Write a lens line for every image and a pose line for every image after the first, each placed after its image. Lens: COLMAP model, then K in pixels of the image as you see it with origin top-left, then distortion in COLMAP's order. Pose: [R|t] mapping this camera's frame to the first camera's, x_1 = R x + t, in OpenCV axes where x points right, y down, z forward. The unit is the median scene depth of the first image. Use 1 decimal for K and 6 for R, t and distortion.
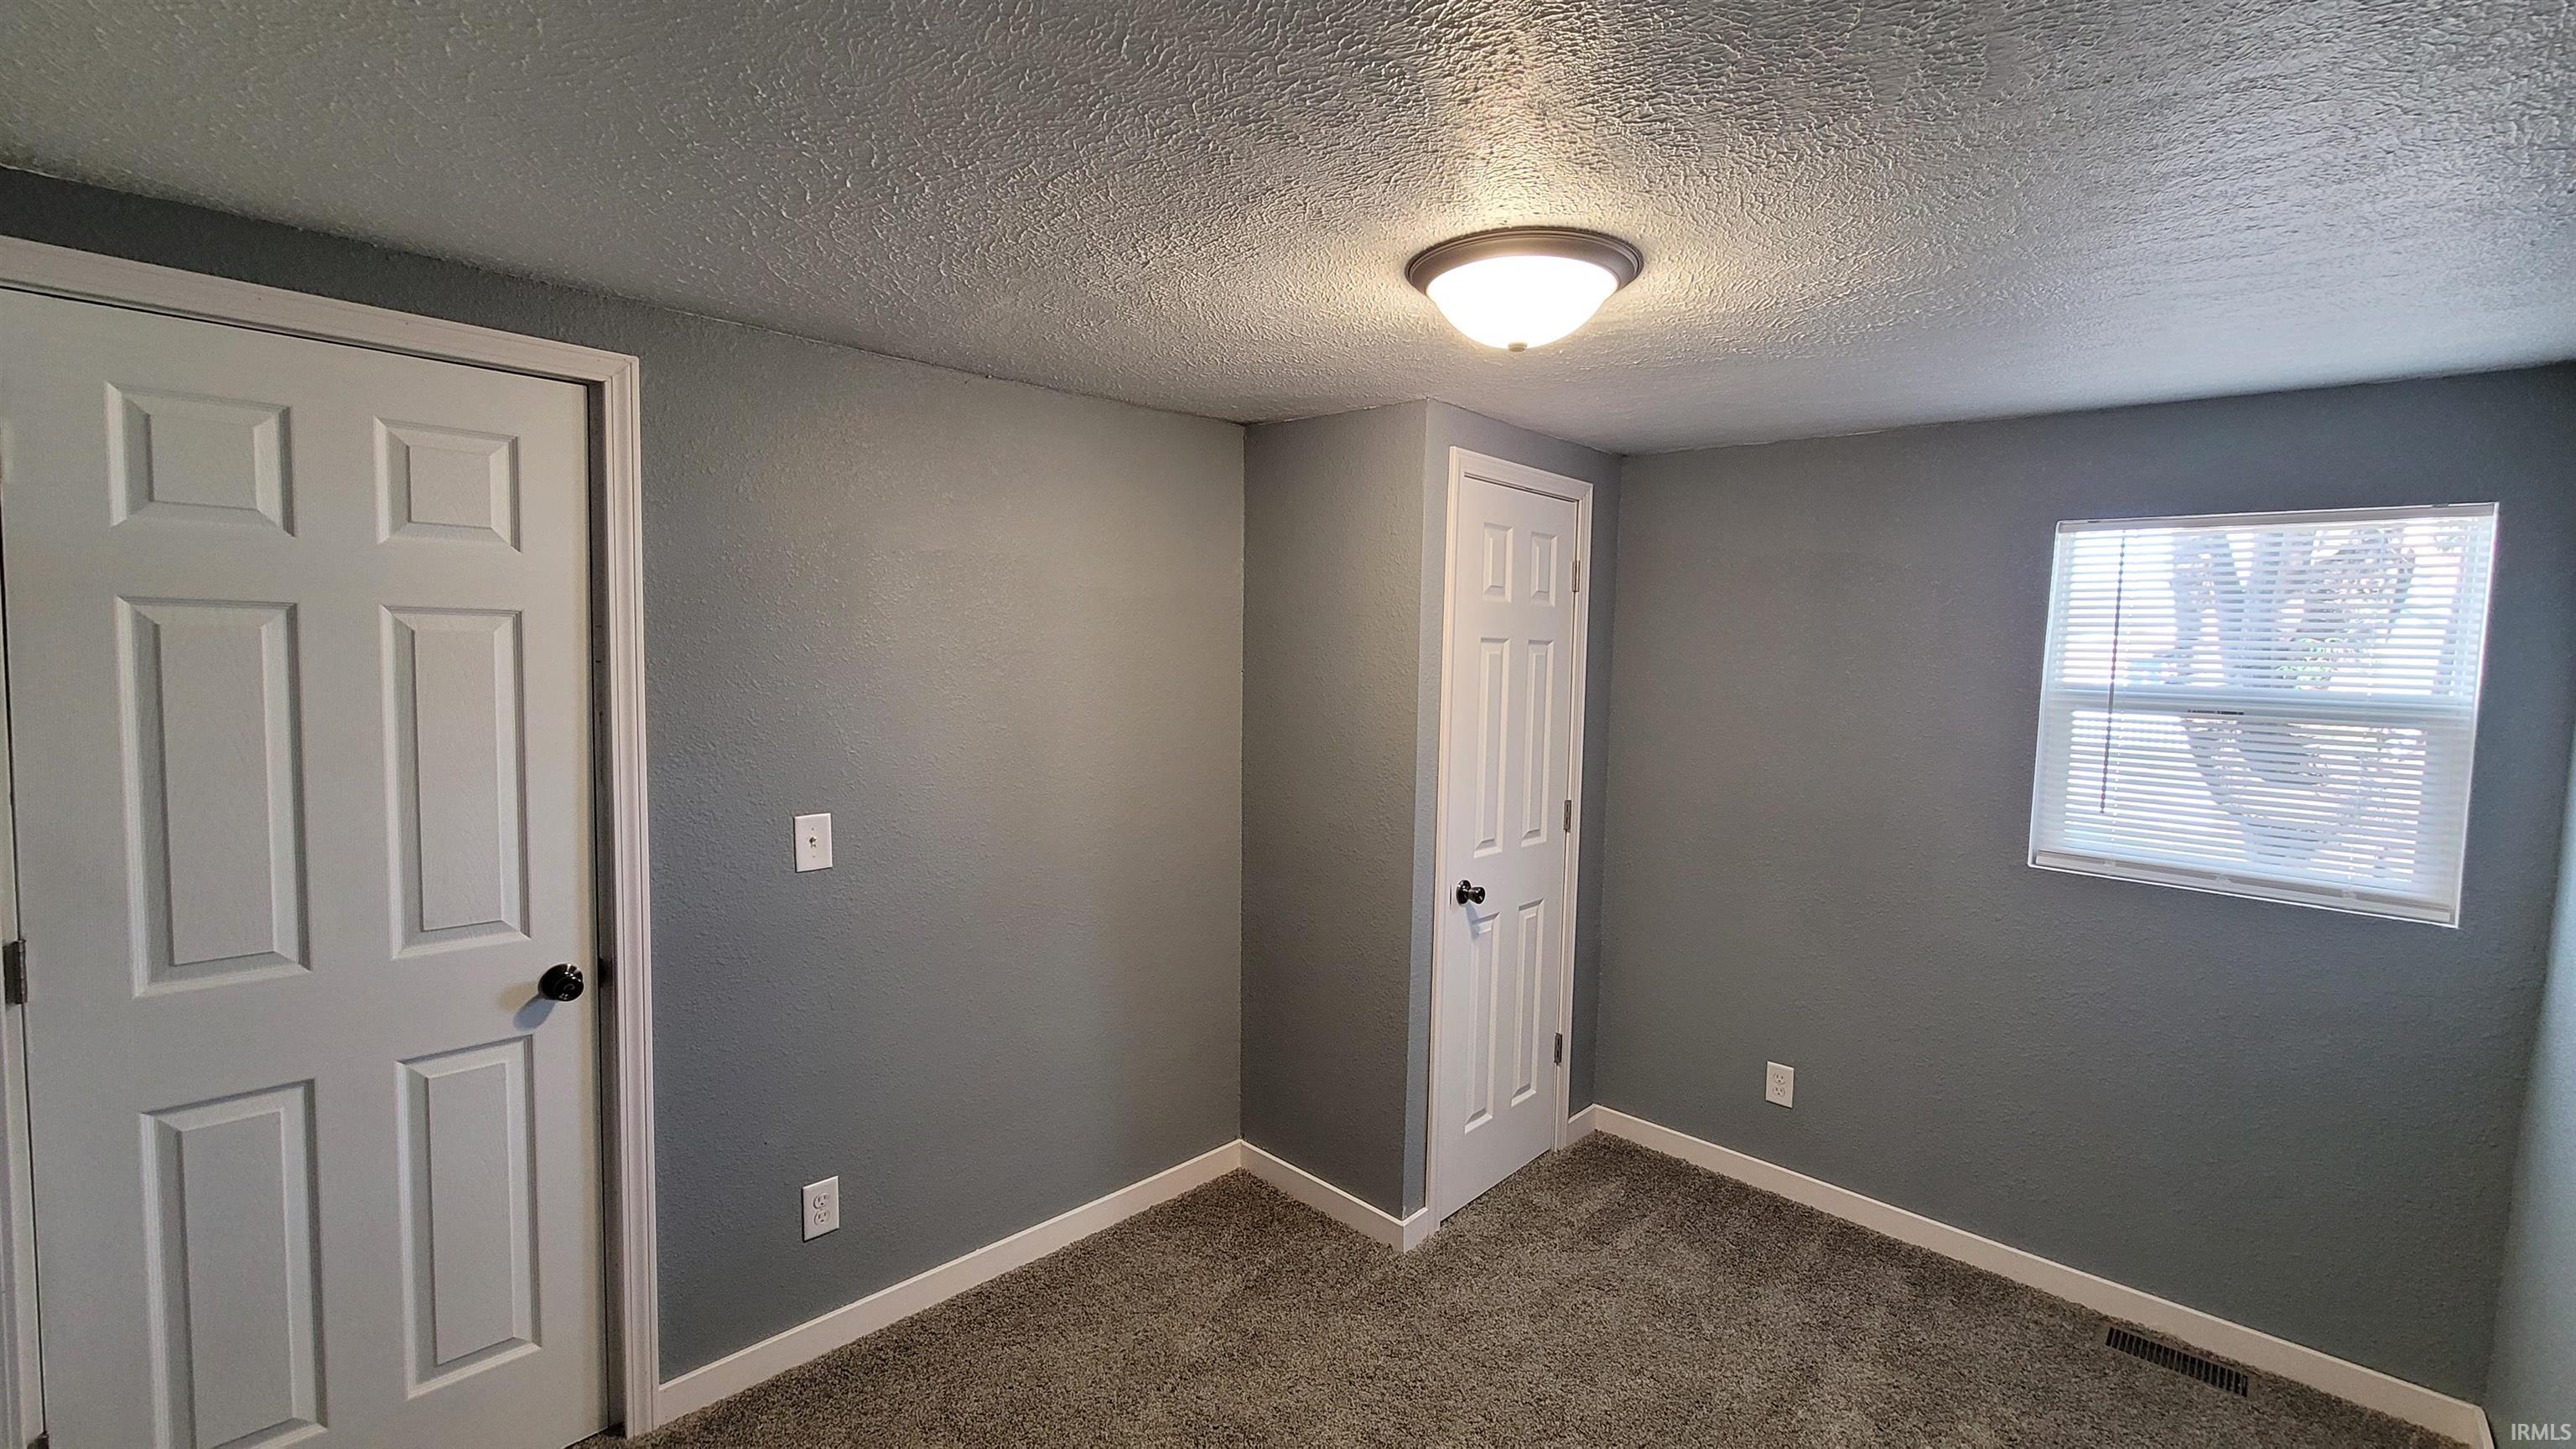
lens RADIAL K [[1043.4, 0, 1294.5], [0, 1043.4, 714.8], [0, 0, 1]] dist [-0.002454, 0.000410]
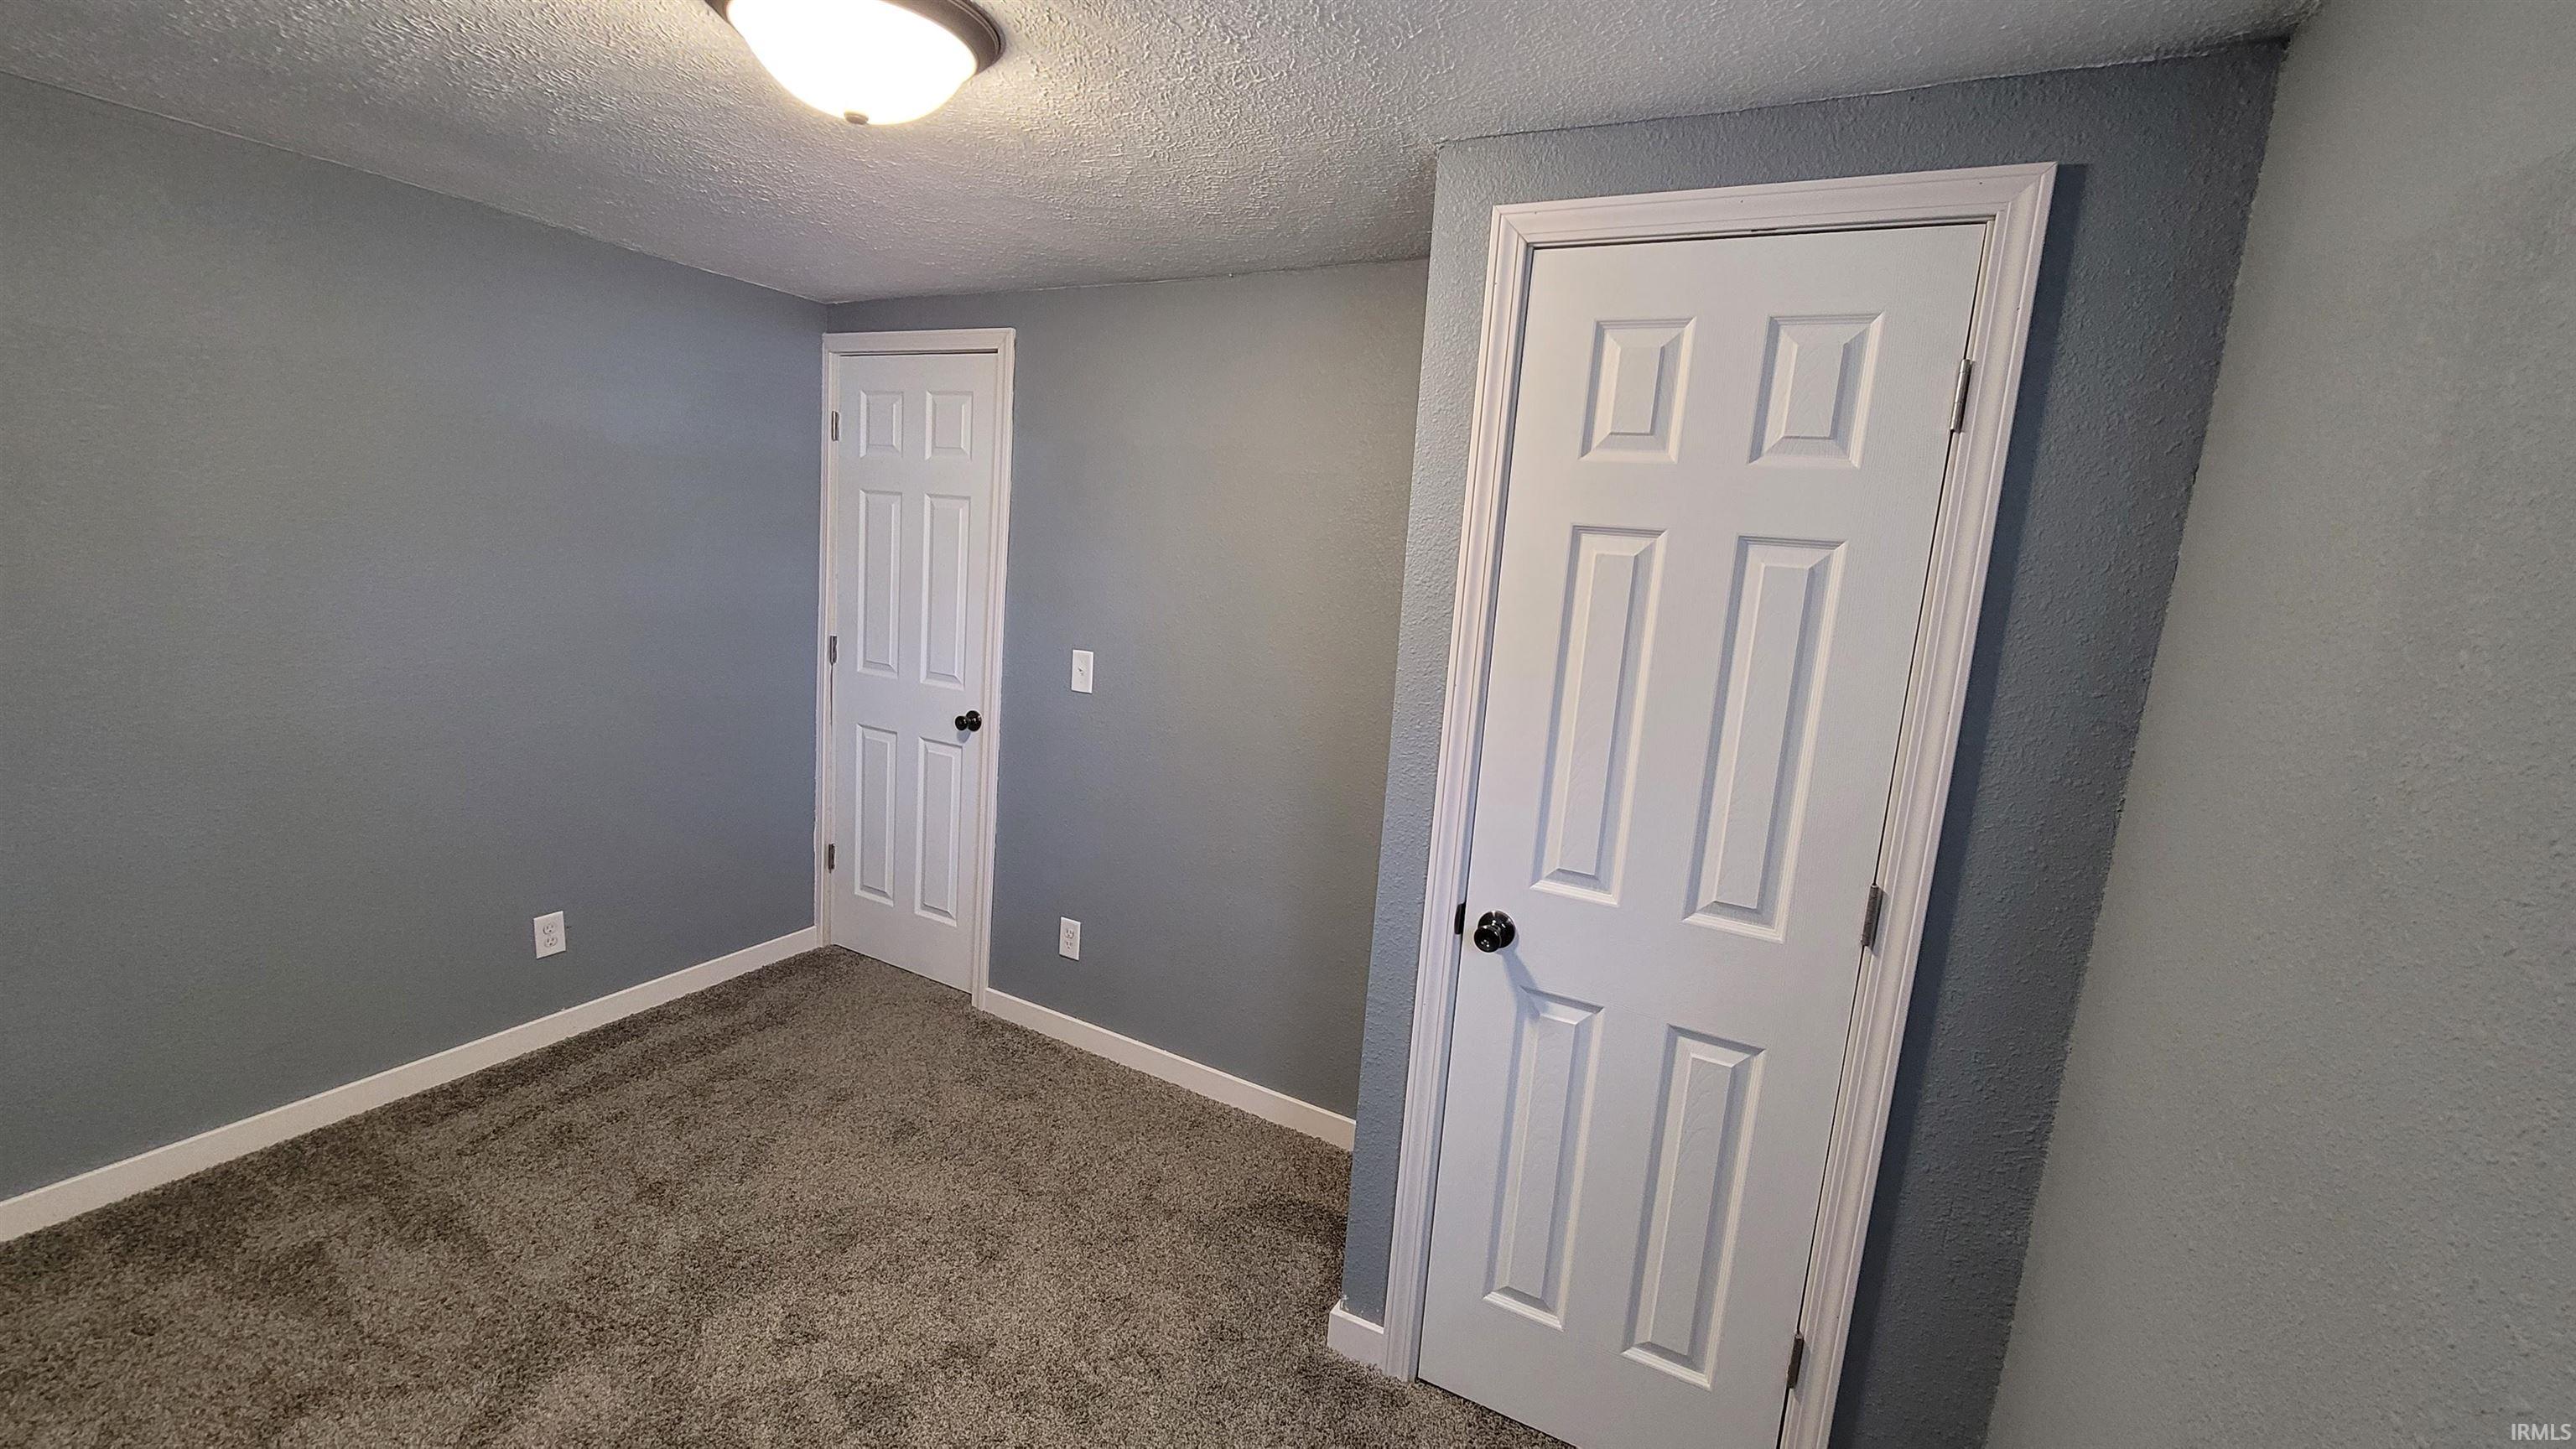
lens RADIAL K [[1043.4, 0, 1294.5], [0, 1043.4, 714.8], [0, 0, 1]] dist [-0.002454, 0.000410]
pose [[0.278366, 0.161819, -0.946745, 0.746777], [-0.124650, 0.983456, 0.131443, -0.028209], [0.952352, 0.081423, 0.293932, 0.726297]]
